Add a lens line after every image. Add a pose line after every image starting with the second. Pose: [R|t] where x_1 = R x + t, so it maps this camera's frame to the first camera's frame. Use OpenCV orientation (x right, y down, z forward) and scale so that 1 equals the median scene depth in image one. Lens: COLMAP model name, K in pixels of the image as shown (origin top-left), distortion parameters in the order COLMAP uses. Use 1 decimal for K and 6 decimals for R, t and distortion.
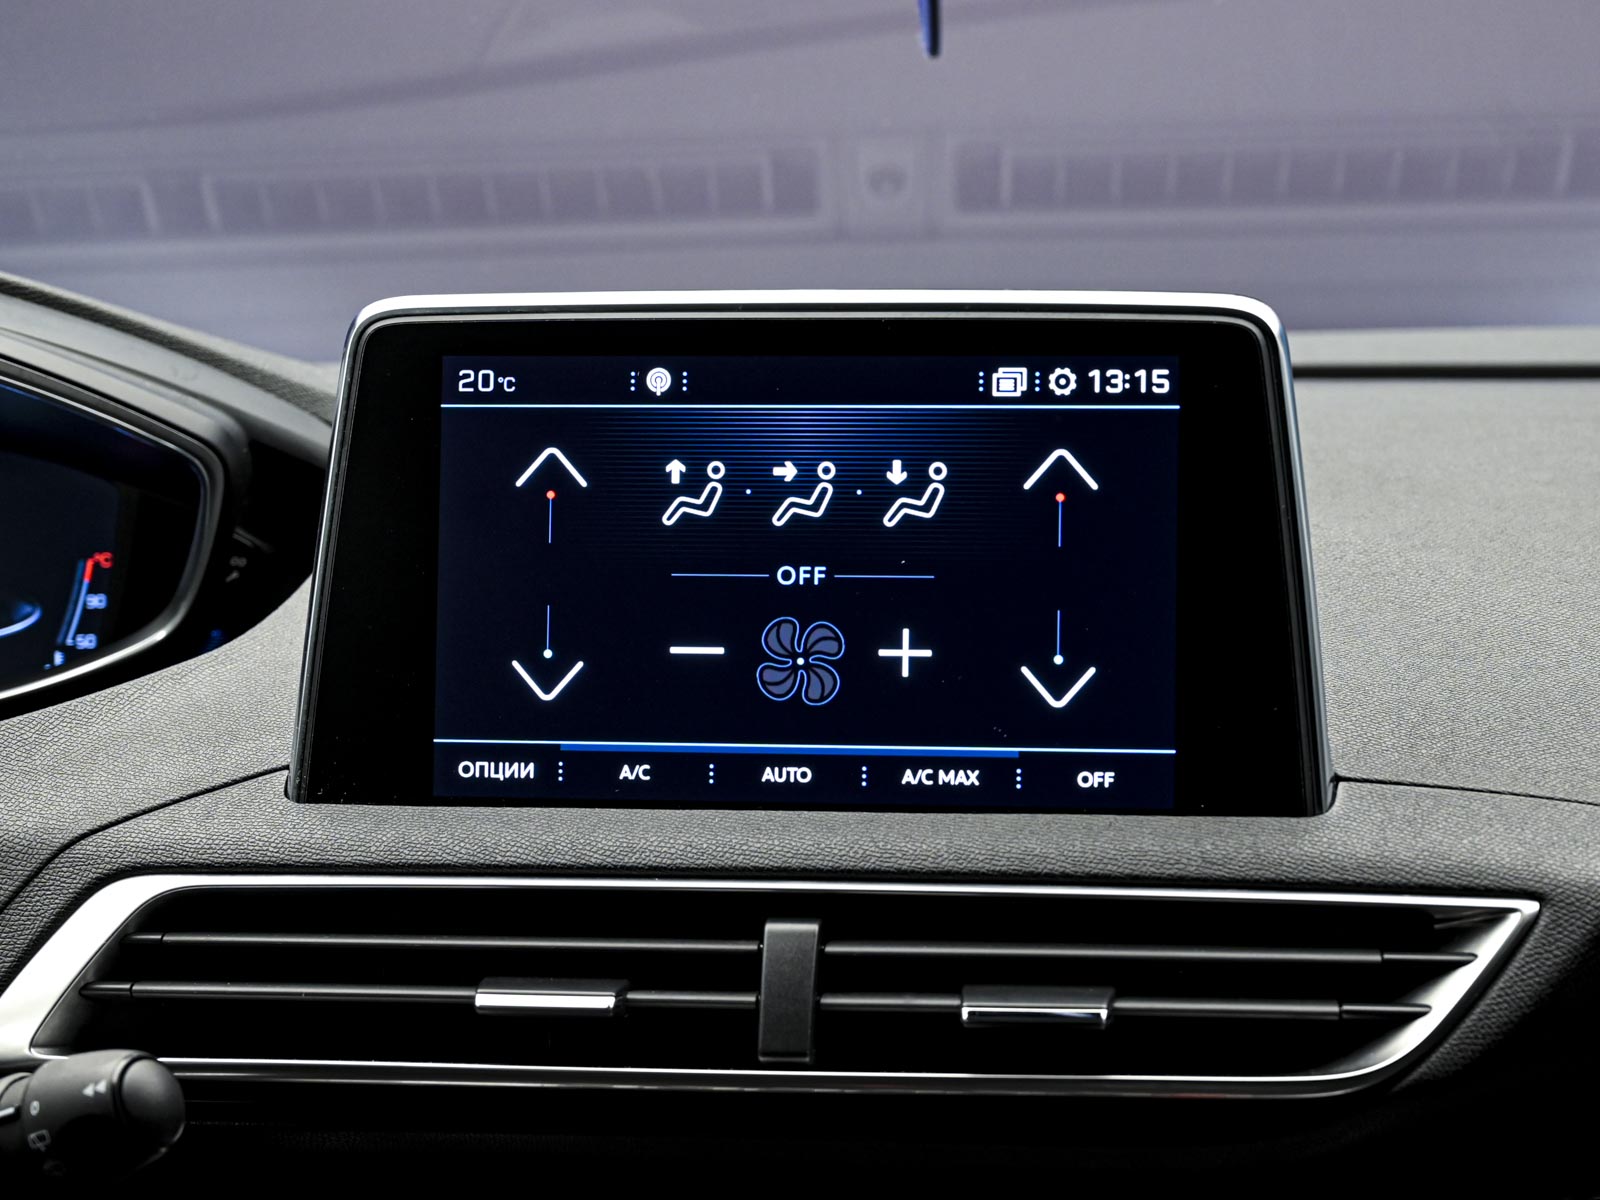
lens RADIAL K [[3531.5, 0, 798.9], [0, 3531.5, 600.4], [0, 0, 1]] dist [-0.036893, 0.000000]
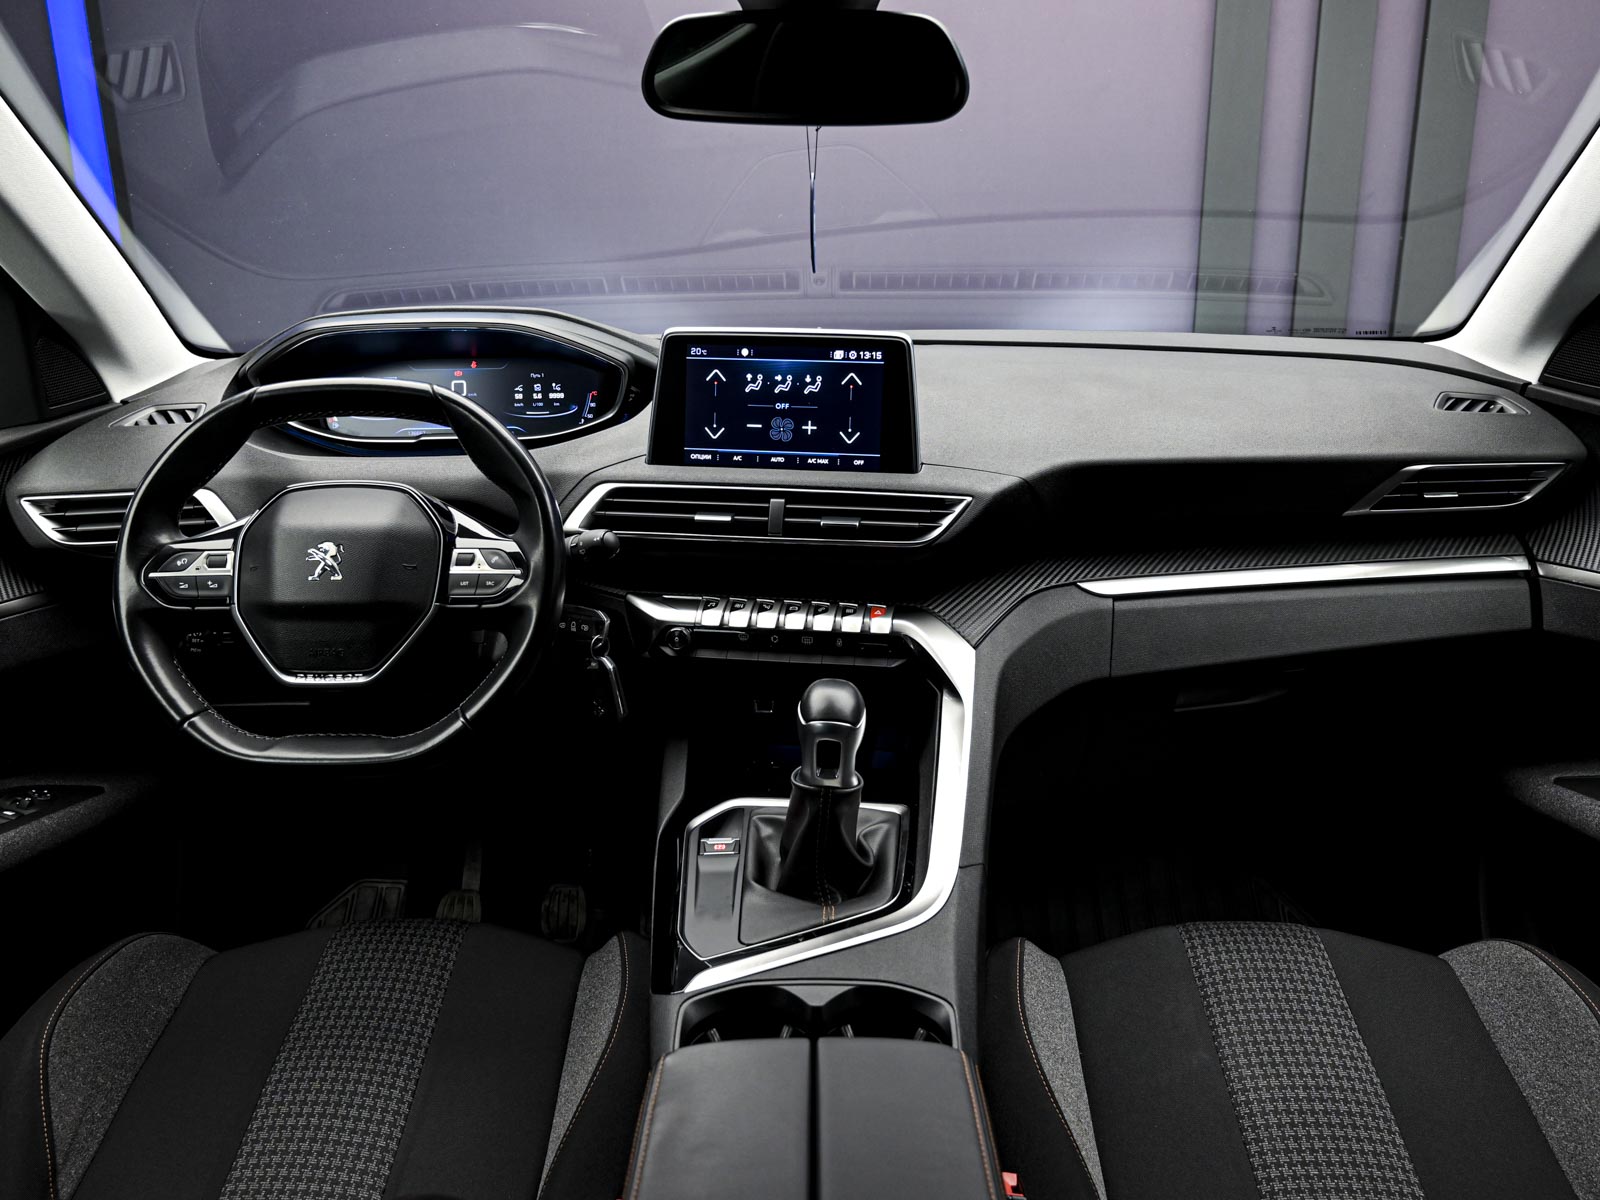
lens RADIAL K [[1352.2, 0, 797.9], [0, 1352.2, 597.7], [0, 0, 1]] dist [-0.020174, -0.001326]
pose [[0.999240, 0.020487, -0.033162, 0.069055], [-0.014348, 0.984329, 0.175757, -0.059355], [0.036243, -0.175148, 0.983875, -0.443886]]
